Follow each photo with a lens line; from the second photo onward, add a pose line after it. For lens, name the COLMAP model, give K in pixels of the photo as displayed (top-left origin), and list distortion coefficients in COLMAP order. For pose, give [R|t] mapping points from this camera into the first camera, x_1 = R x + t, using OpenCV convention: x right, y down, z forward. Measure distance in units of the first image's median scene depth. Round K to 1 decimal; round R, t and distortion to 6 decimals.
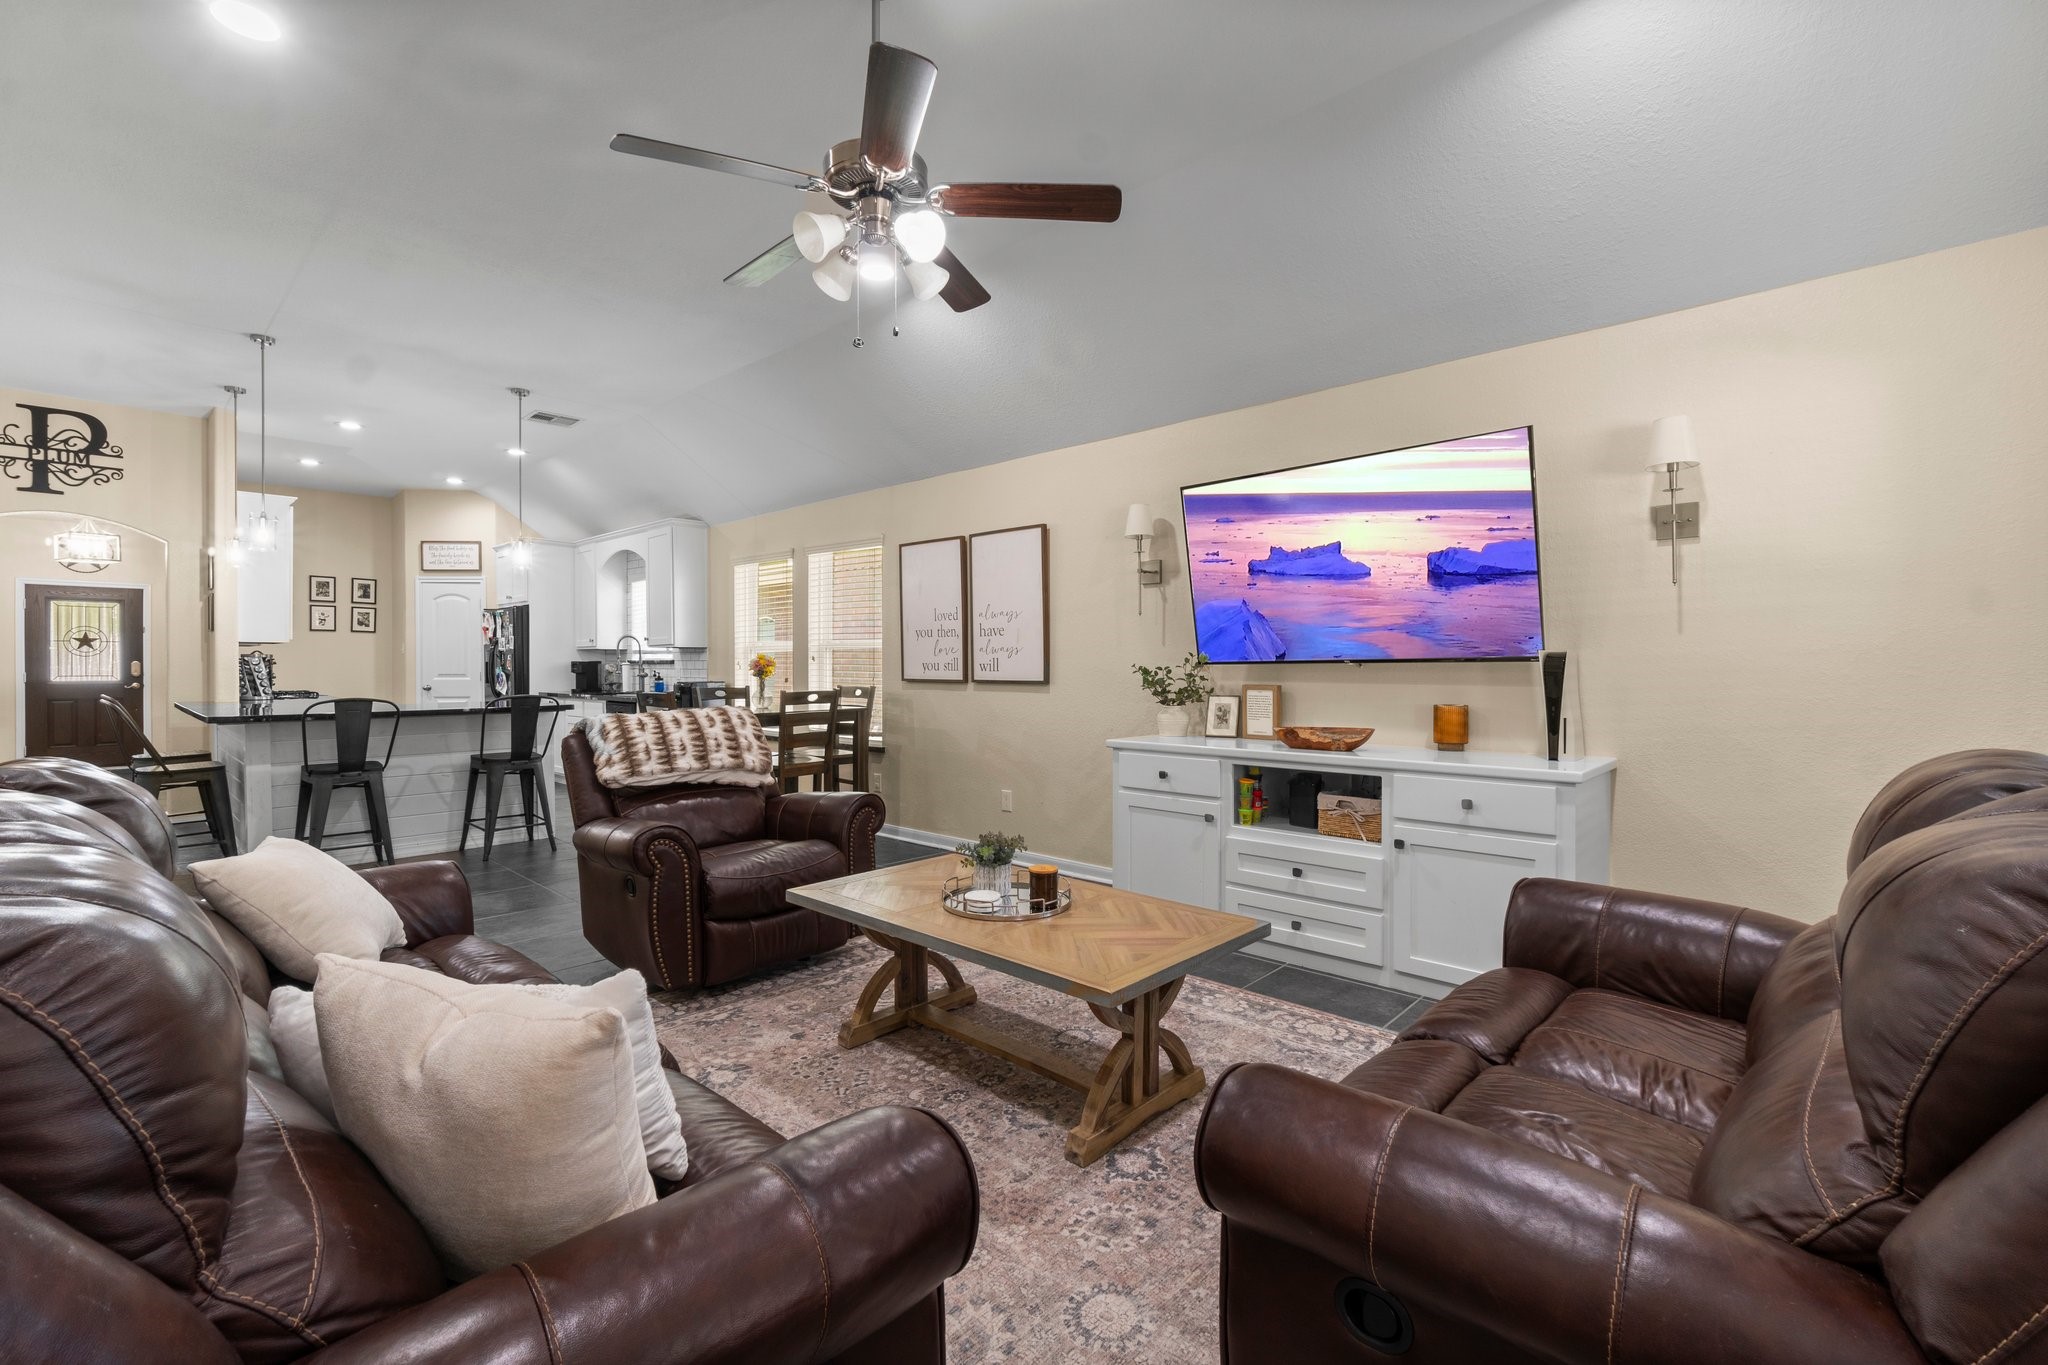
lens RADIAL K [[888.5, 0, 1019.3], [0, 888.5, 667.6], [0, 0, 1]] dist [-0.004531, -0.000594]
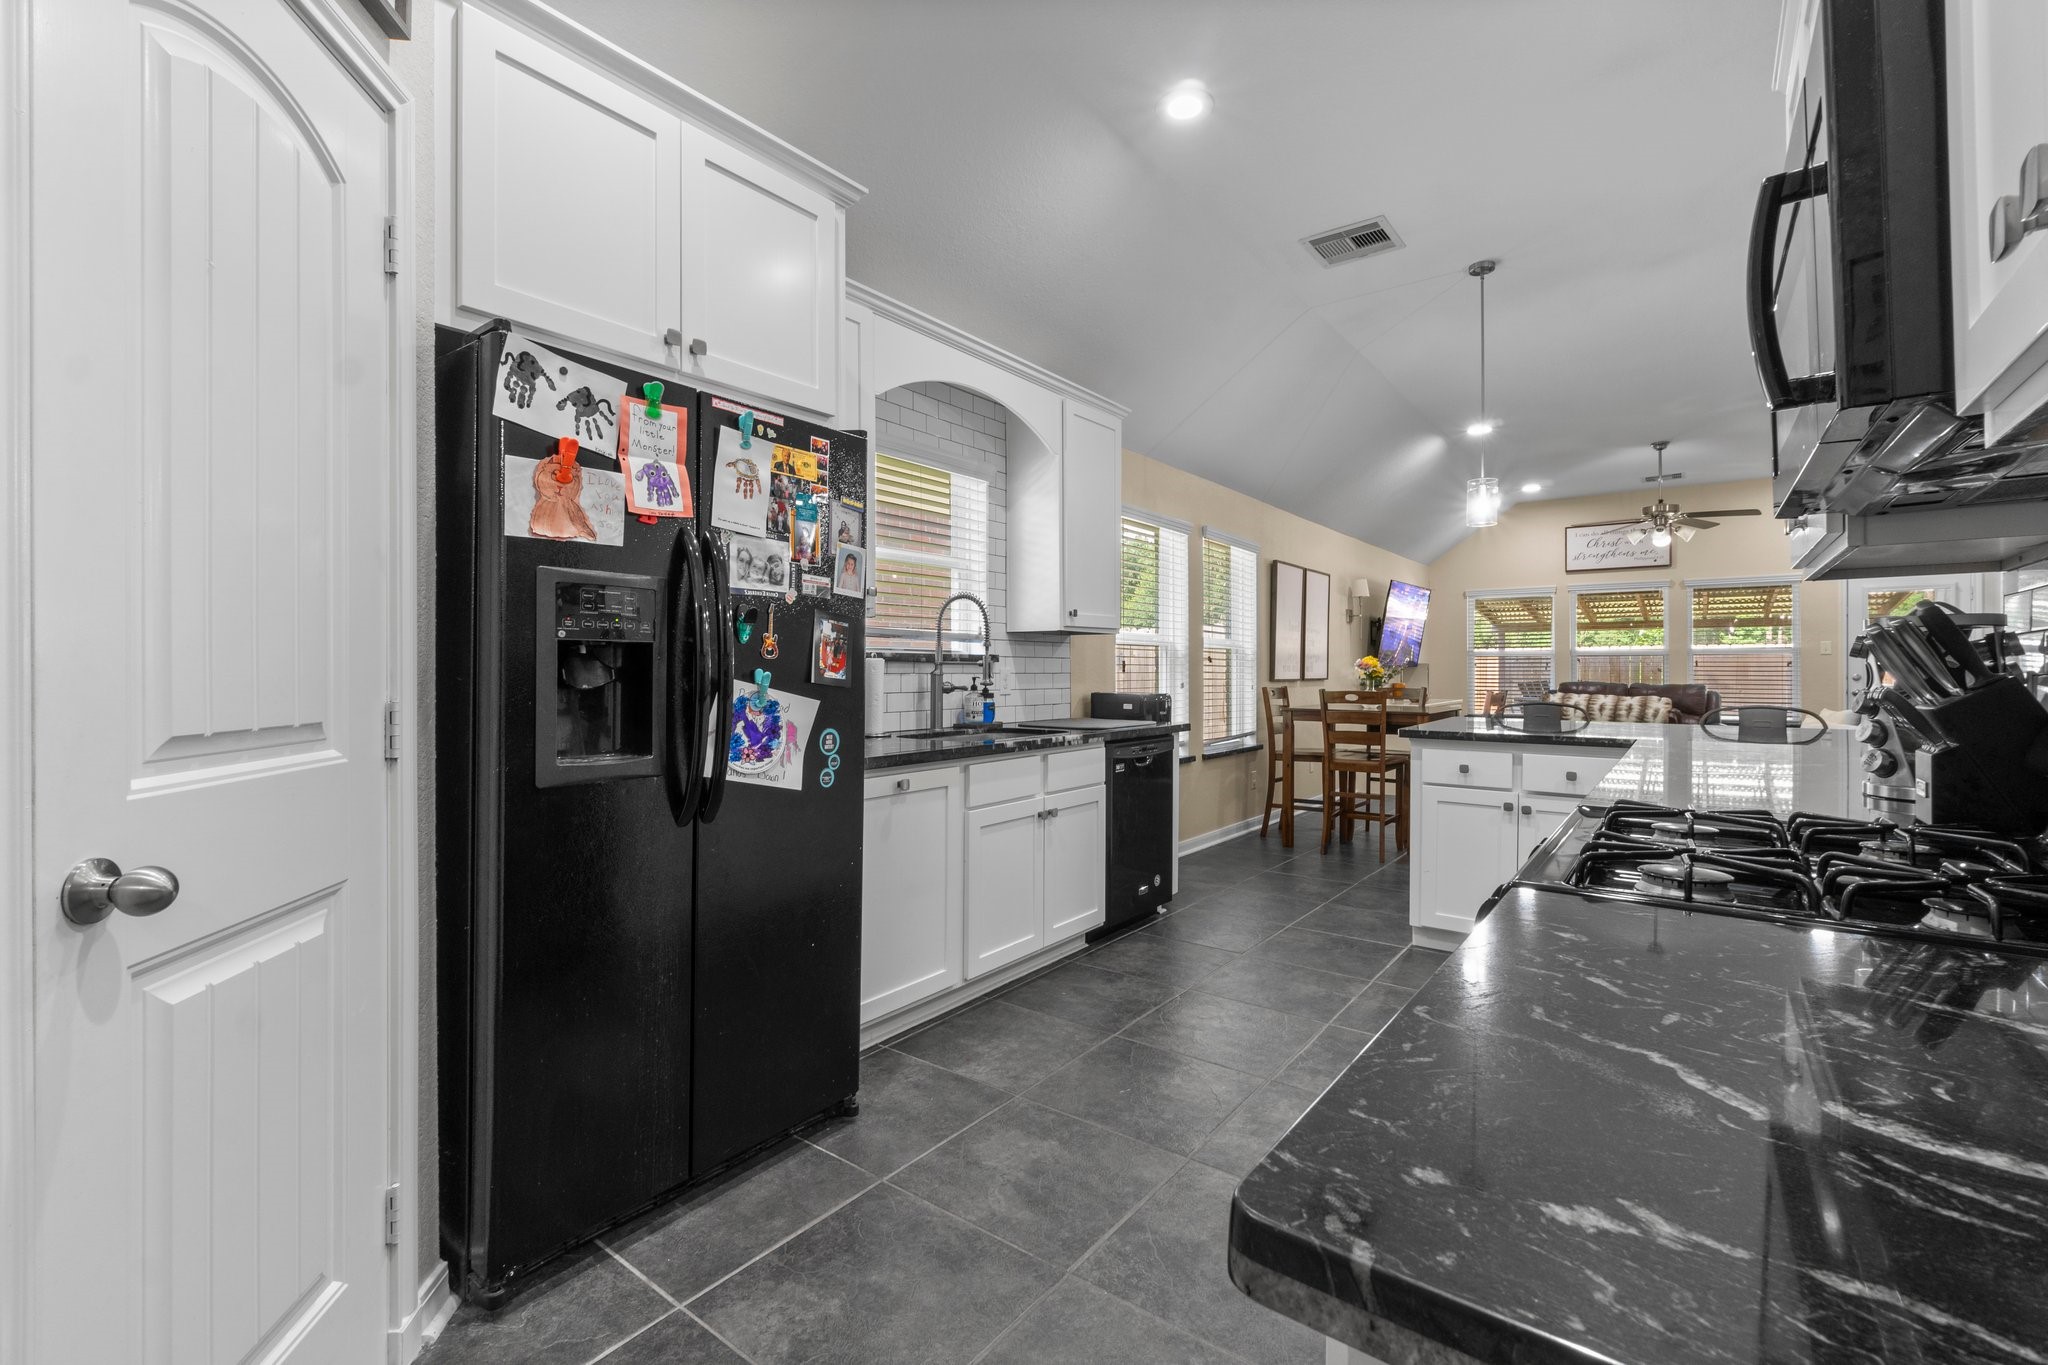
lens RADIAL K [[888.5, 0, 1011.5], [0, 888.5, 667.1], [0, 0, 1]] dist [-0.004531, -0.000594]
pose [[-0.102104, 0.002128, 0.994771, -0.823720], [0.002035, 0.999996, -0.001931, -0.000797], [-0.994772, 0.001827, -0.102108, 0.977325]]
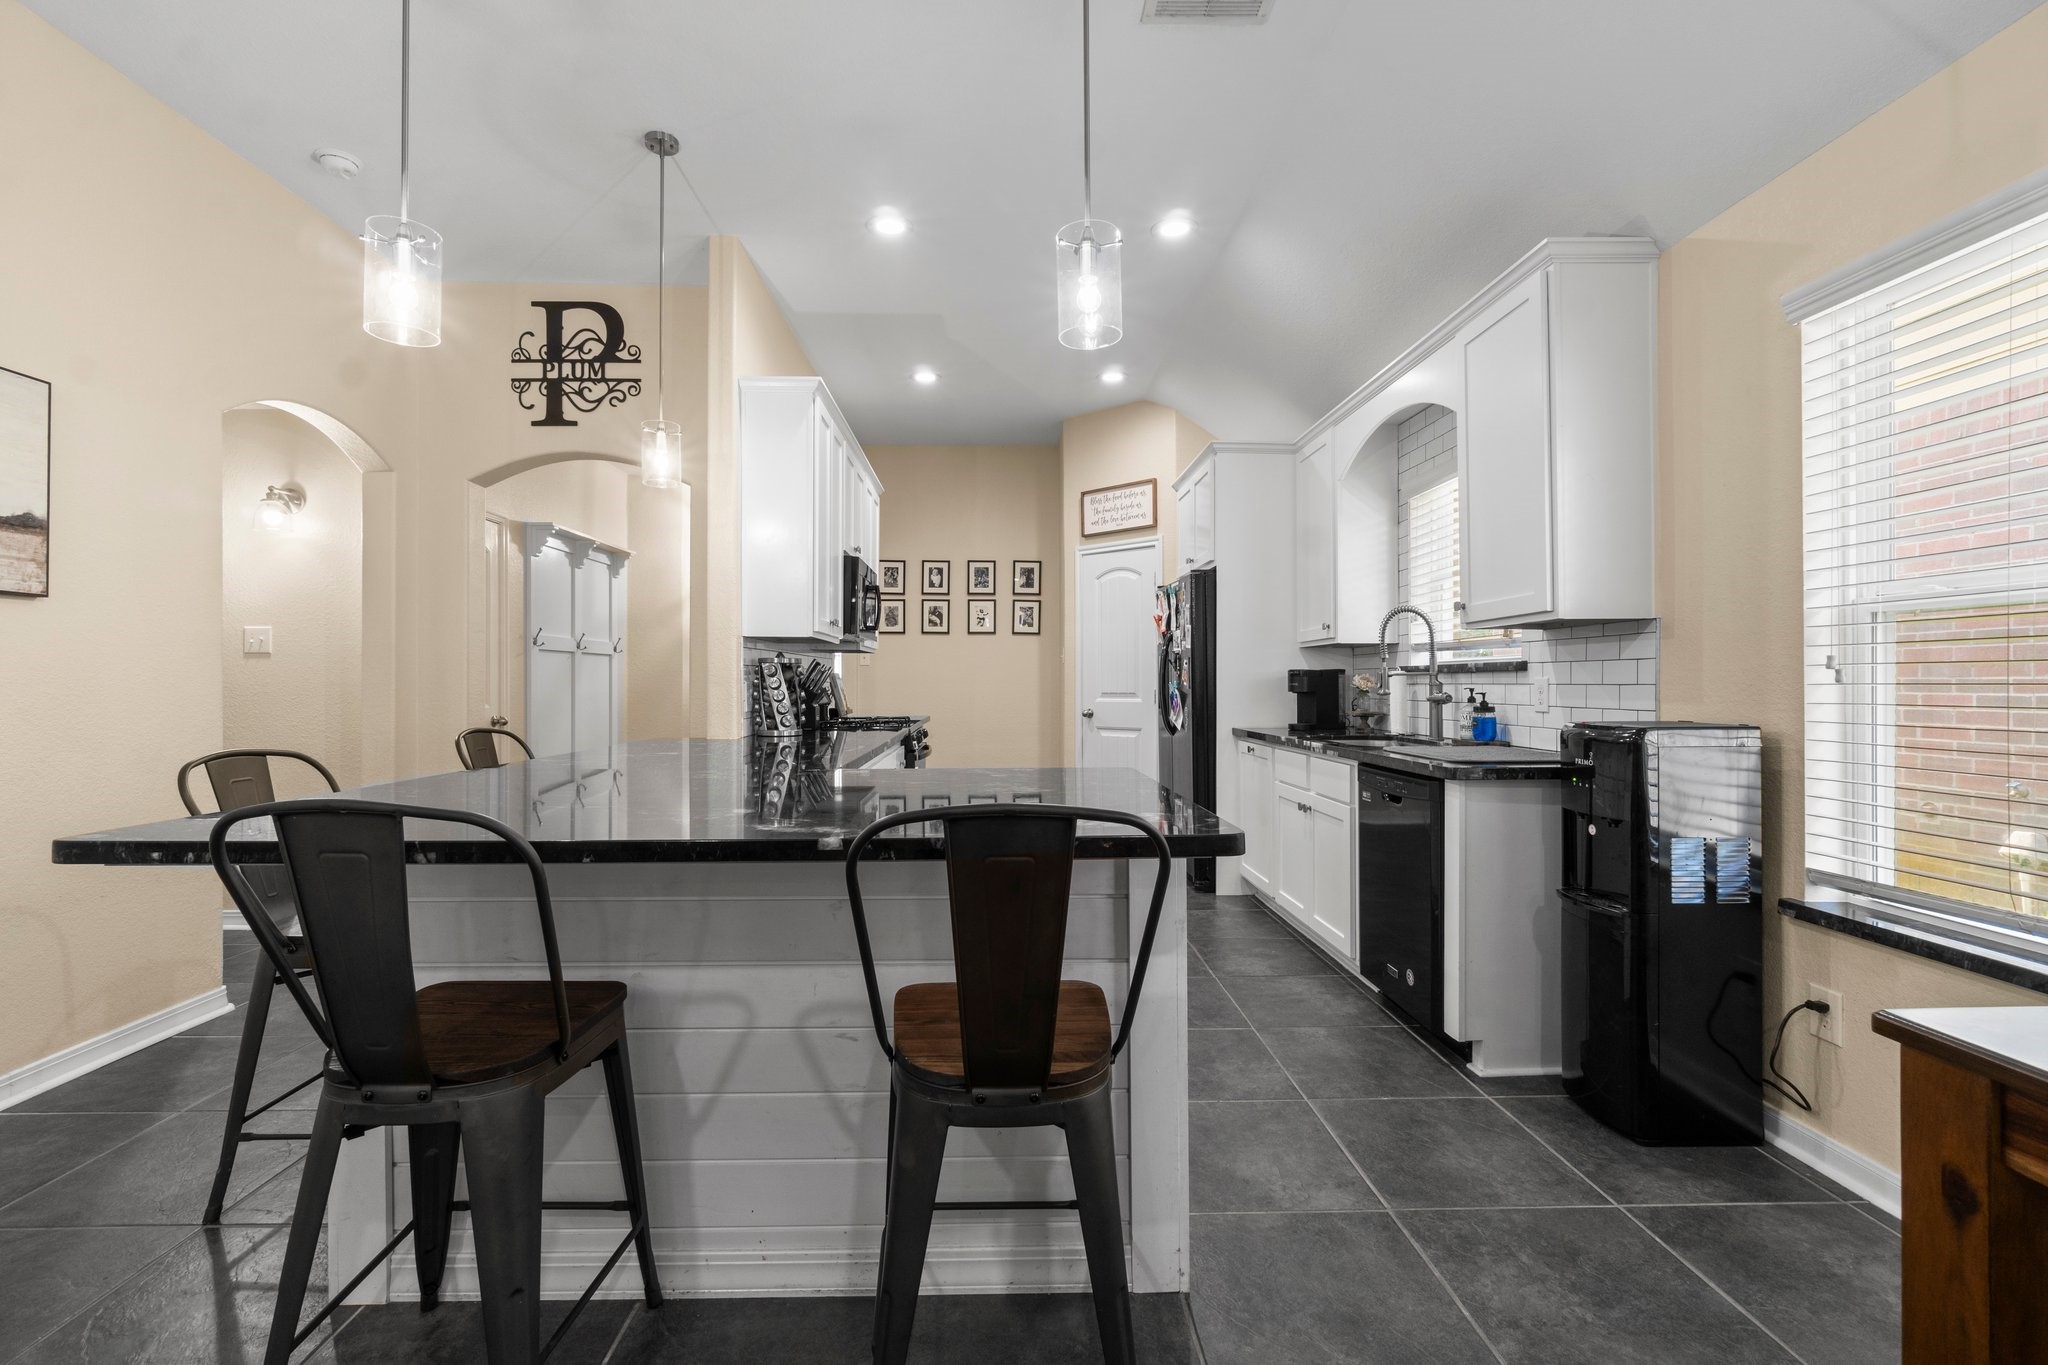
lens RADIAL K [[888.5, 0, 1003.5], [0, 888.5, 683.4], [0, 0, 1]] dist [-0.004531, -0.000594]
pose [[0.694658, -0.000631, -0.719340, -0.252367], [-0.002069, 0.999994, -0.002875, 0.002646], [0.719337, 0.003485, 0.694652, 0.529544]]
